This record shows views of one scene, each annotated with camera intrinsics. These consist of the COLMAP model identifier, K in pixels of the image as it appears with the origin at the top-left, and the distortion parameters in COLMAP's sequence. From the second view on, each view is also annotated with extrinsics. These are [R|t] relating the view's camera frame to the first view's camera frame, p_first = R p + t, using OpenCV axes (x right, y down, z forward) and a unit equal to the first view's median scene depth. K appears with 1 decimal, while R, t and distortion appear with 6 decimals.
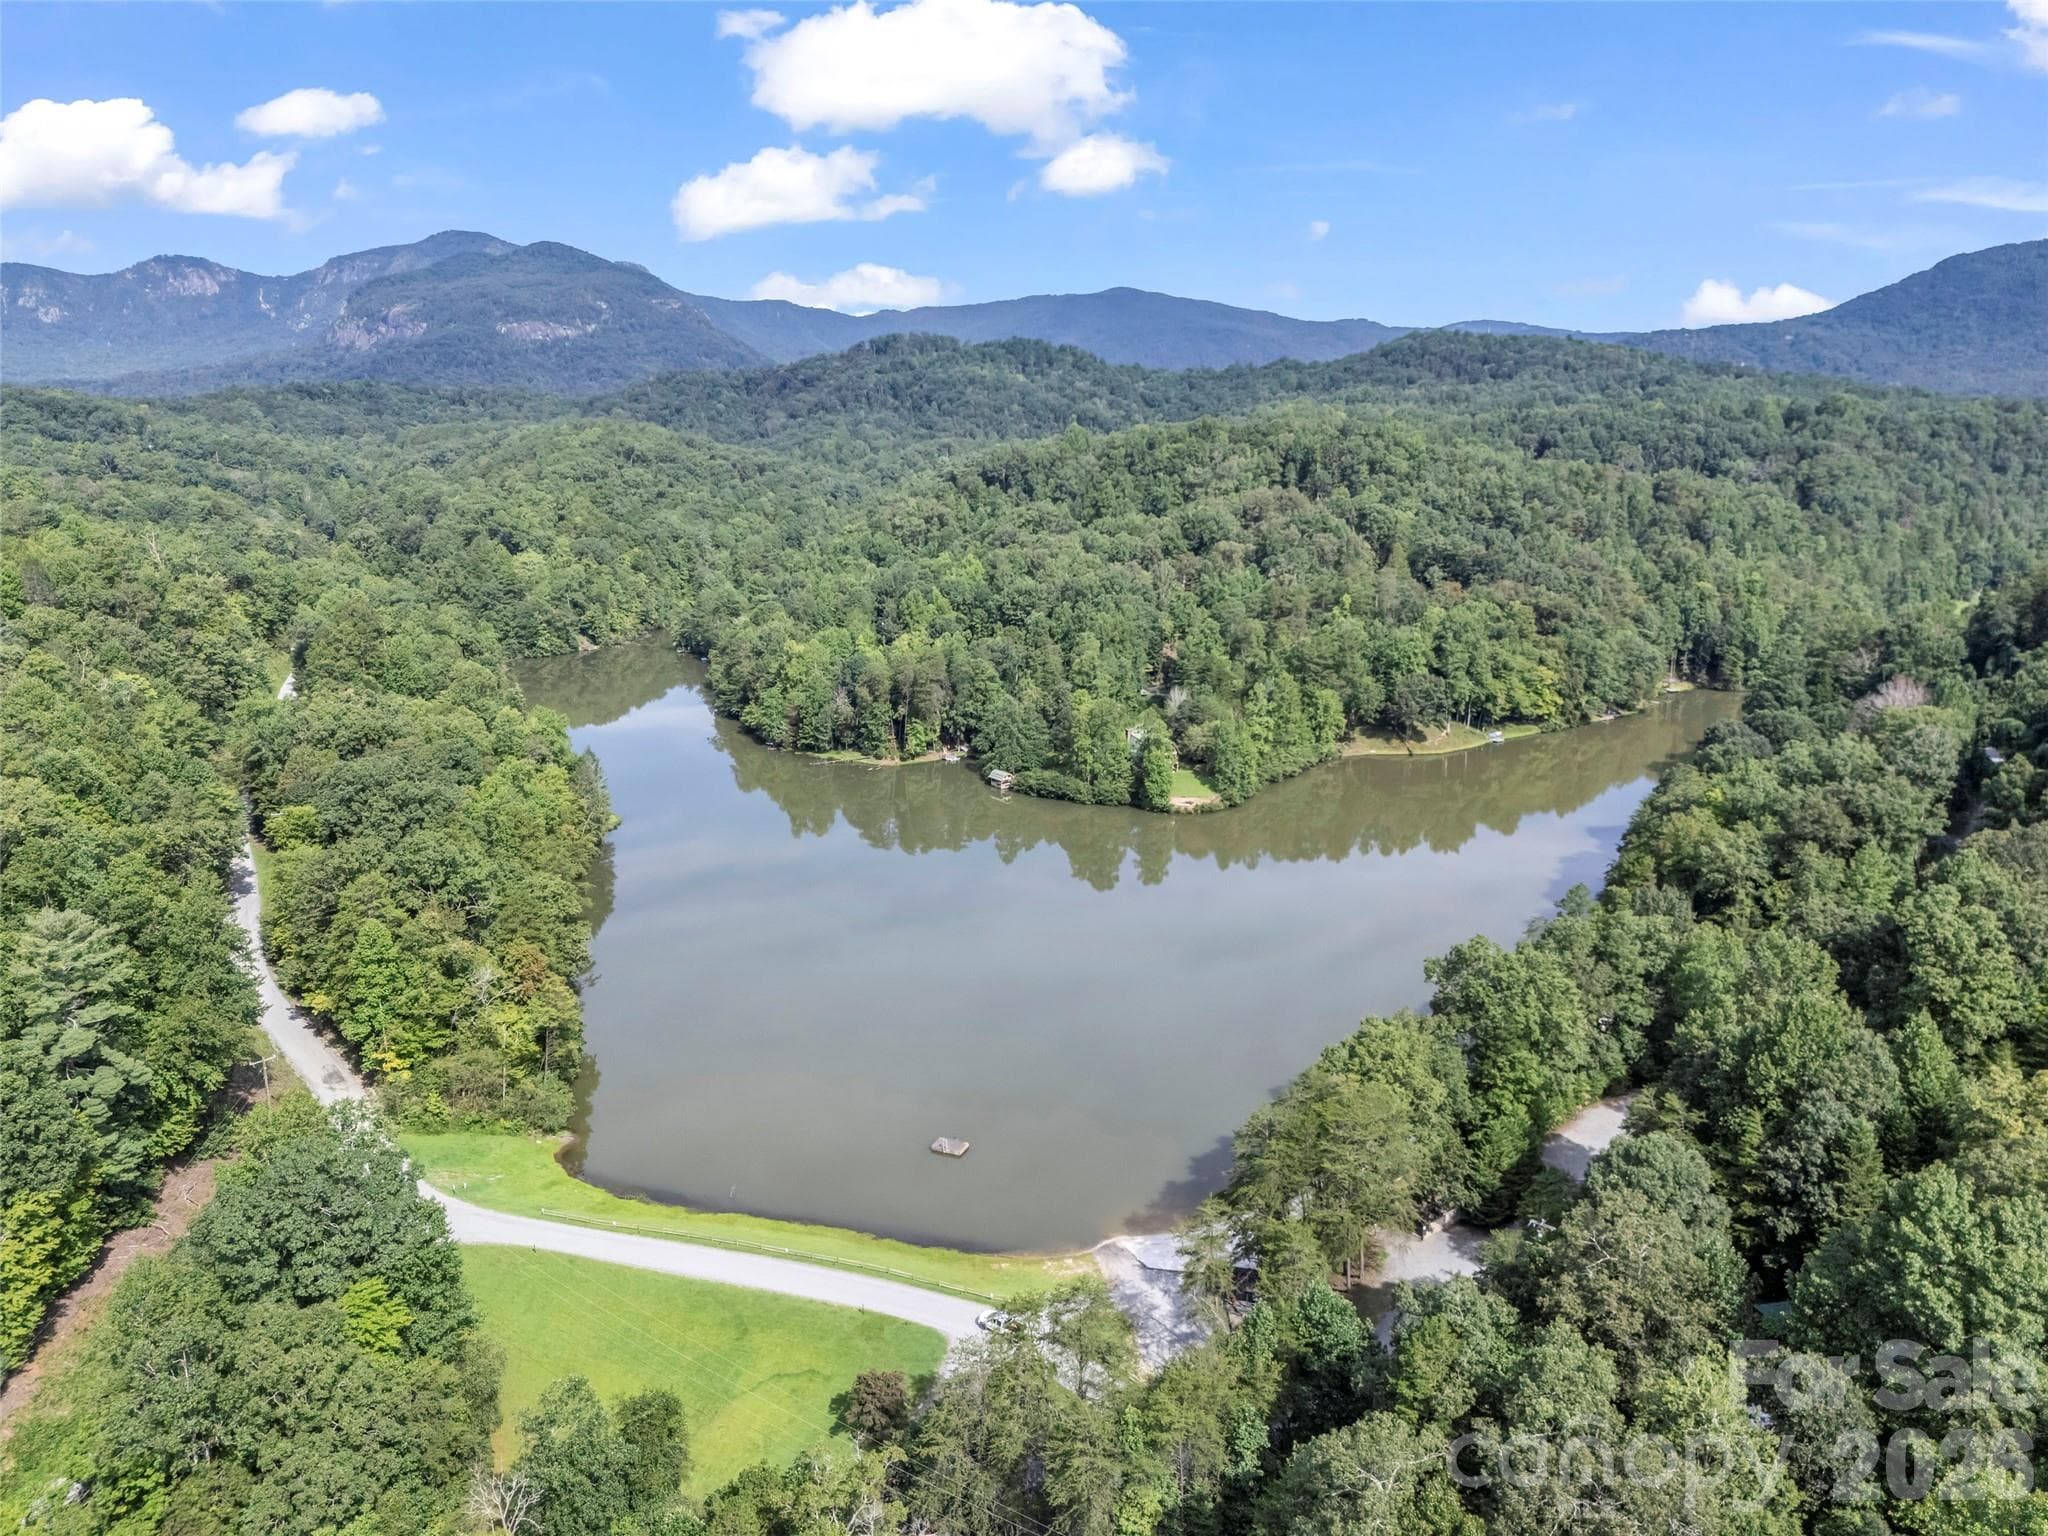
lens RADIAL K [[1522.3, 0, 1017.0], [0, 1522.3, 765.8], [0, 0, 1]] dist [0.076418, -0.069784]
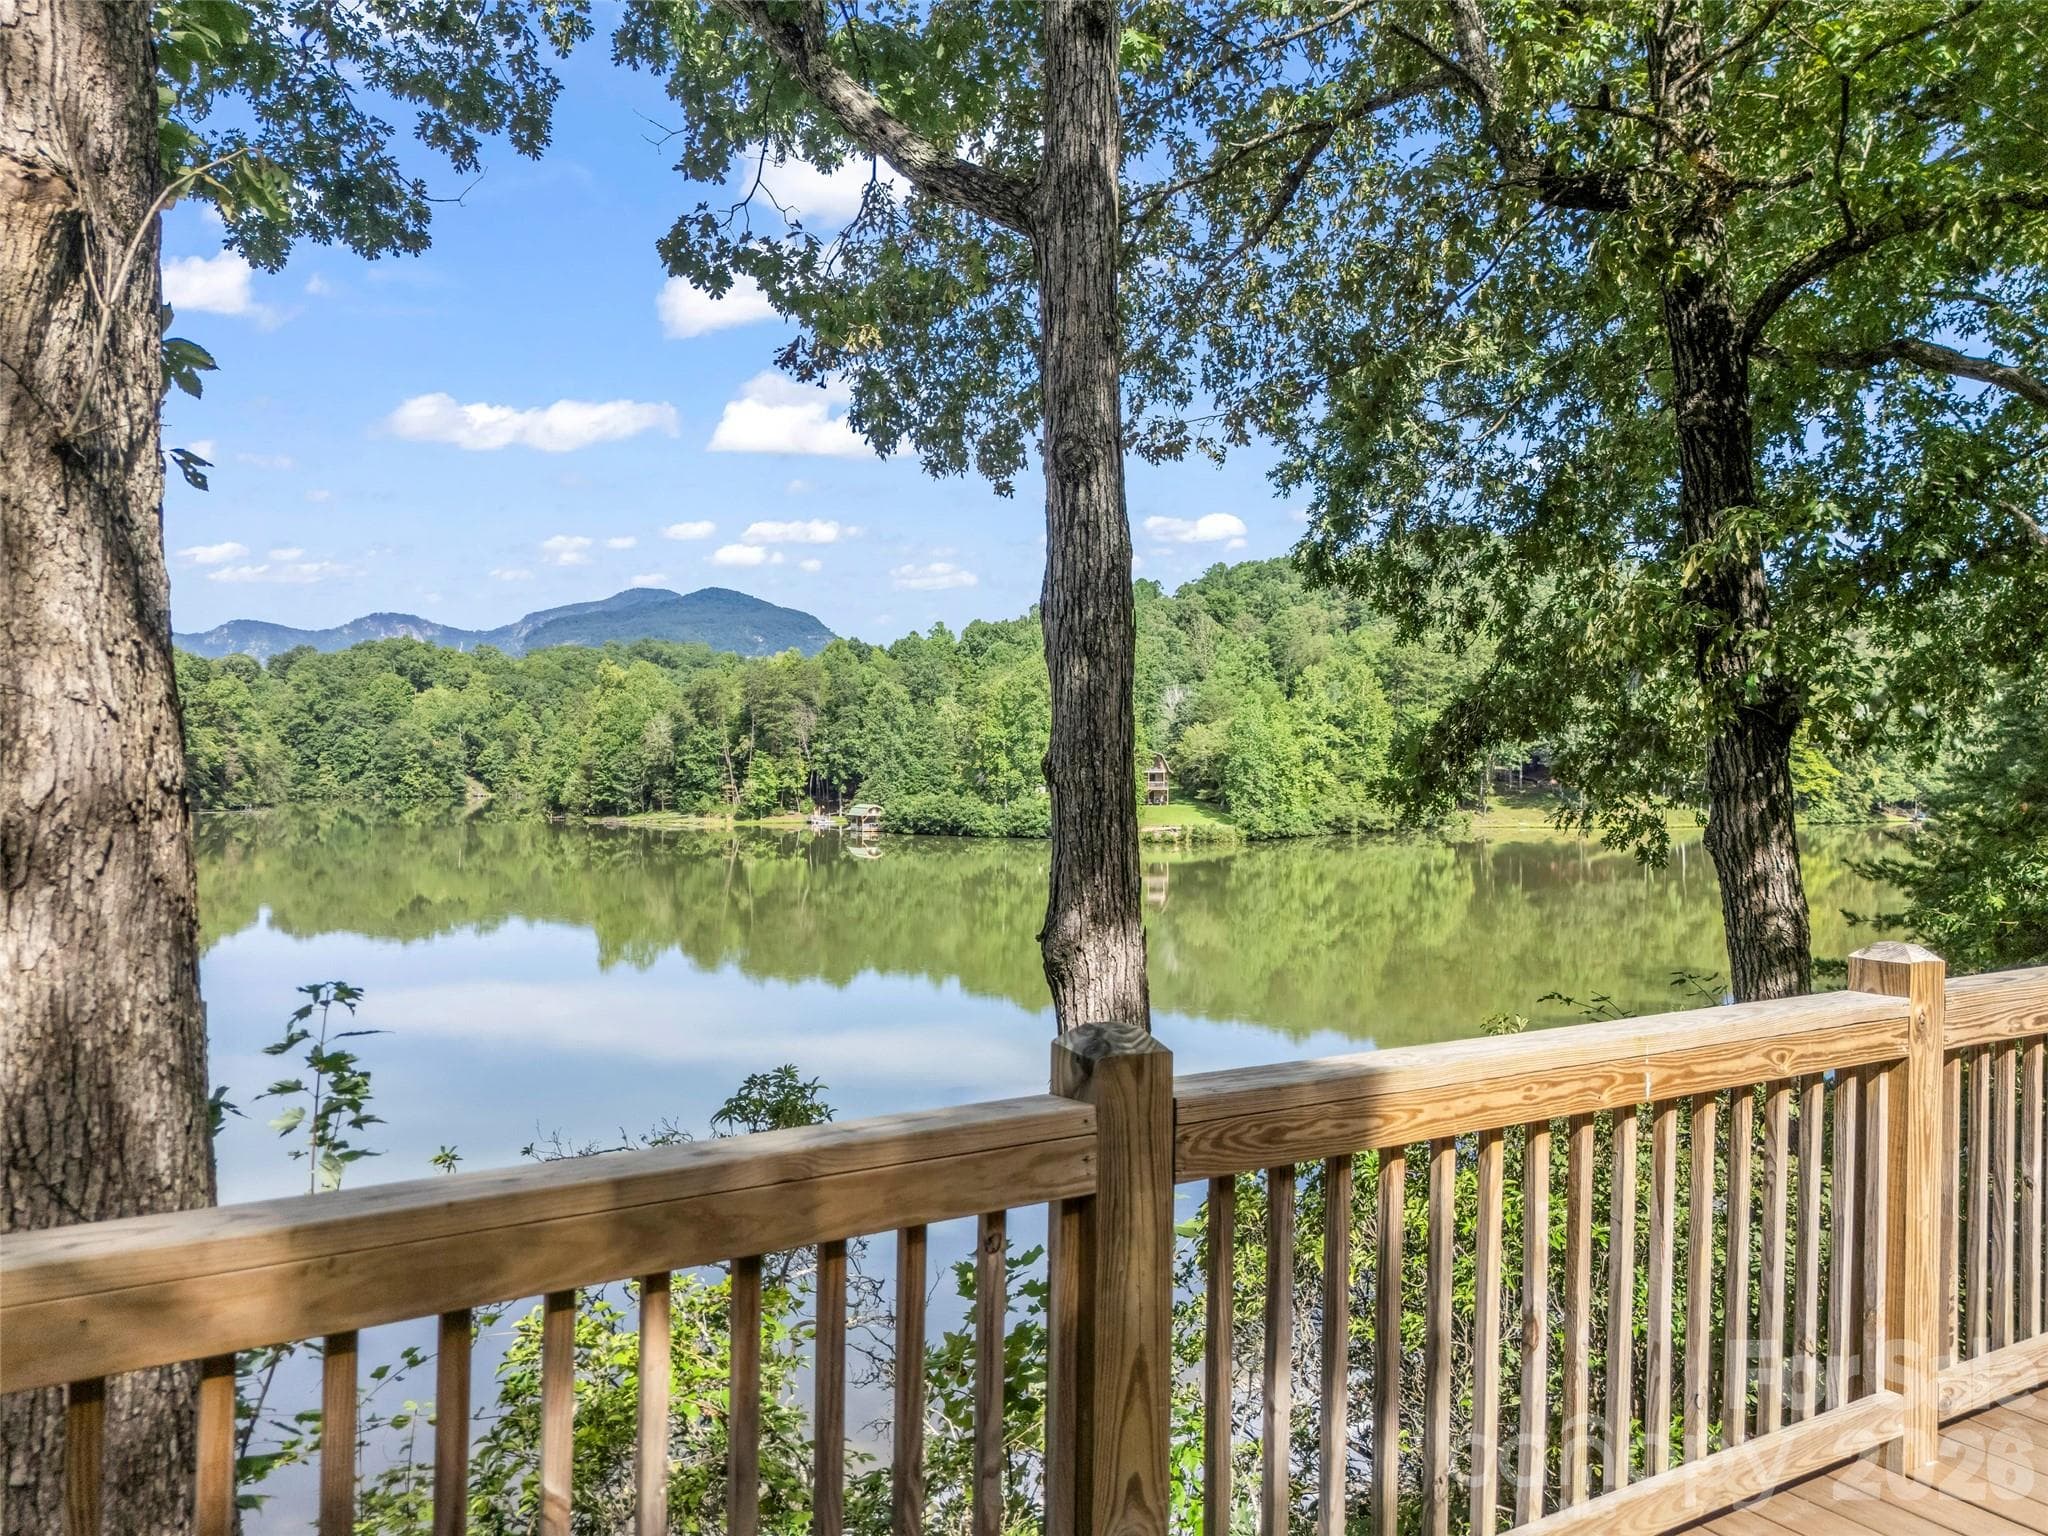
lens RADIAL K [[1522.3, 0, 1017.0], [0, 1522.3, 765.8], [0, 0, 1]] dist [0.076418, -0.069784]
pose [[0.995247, 0.004510, -0.097281, 0.095633], [-0.025992, 0.974993, -0.220712, 0.107288], [0.093853, 0.222191, 0.970475, 0.399382]]
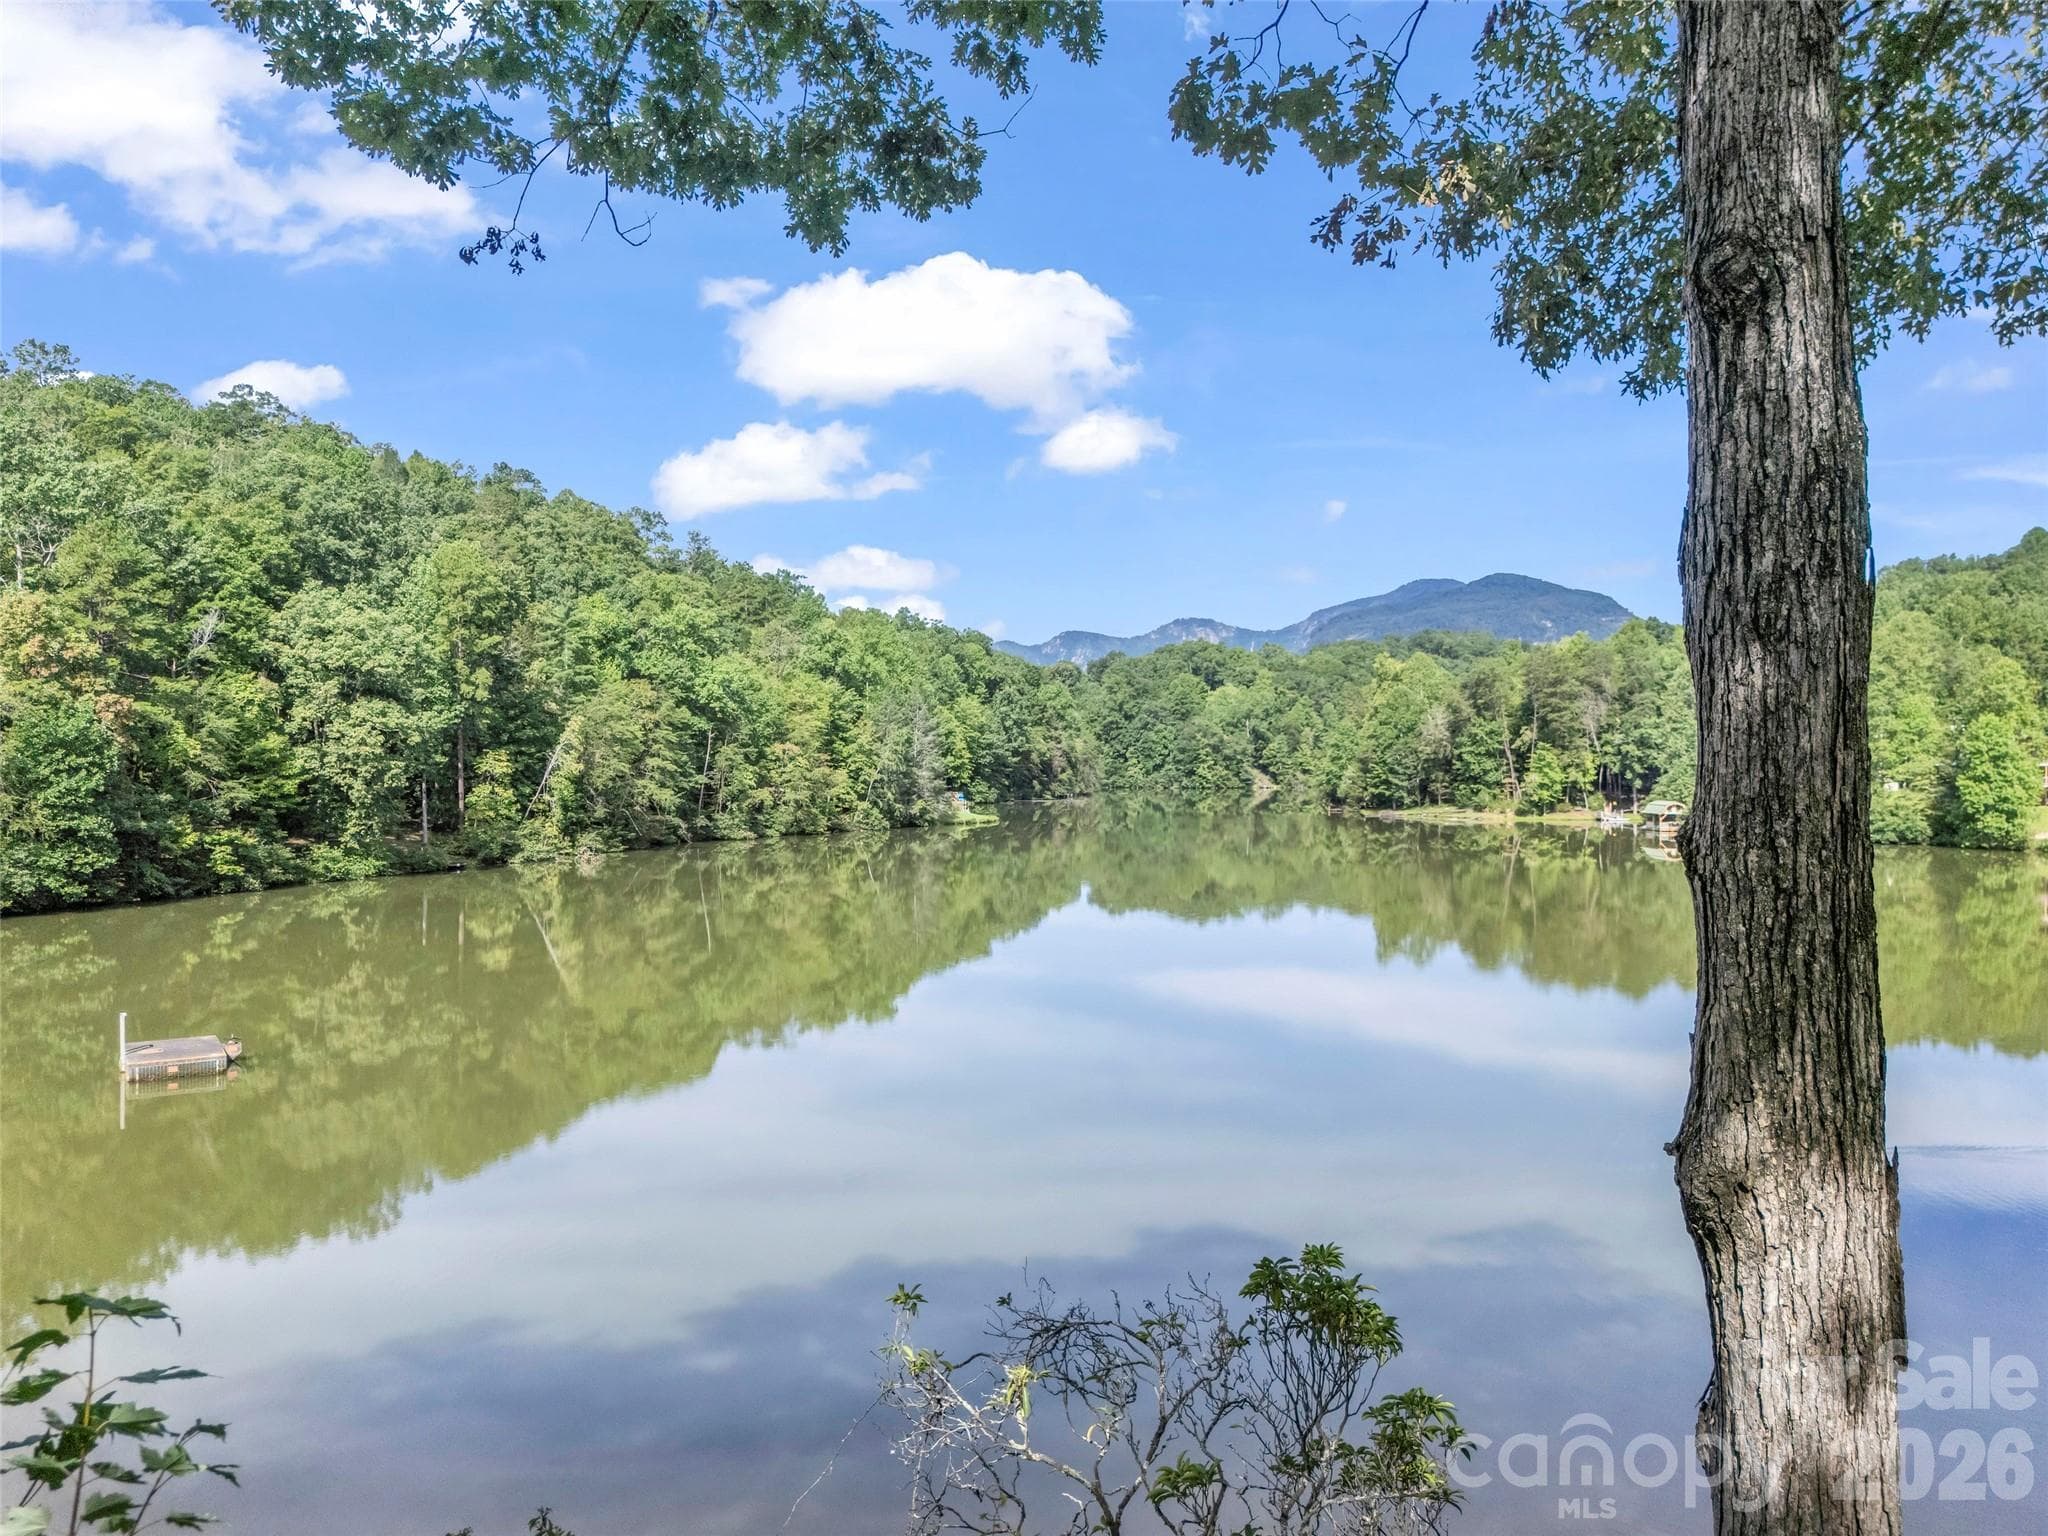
lens RADIAL K [[1522.3, 0, 1017.0], [0, 1522.3, 765.8], [0, 0, 1]] dist [0.076418, -0.069784]
pose [[0.826618, 0.004102, -0.562748, 0.096142], [-0.125380, 0.976182, -0.177055, 0.105689], [0.548619, 0.216915, 0.807444, 0.404497]]
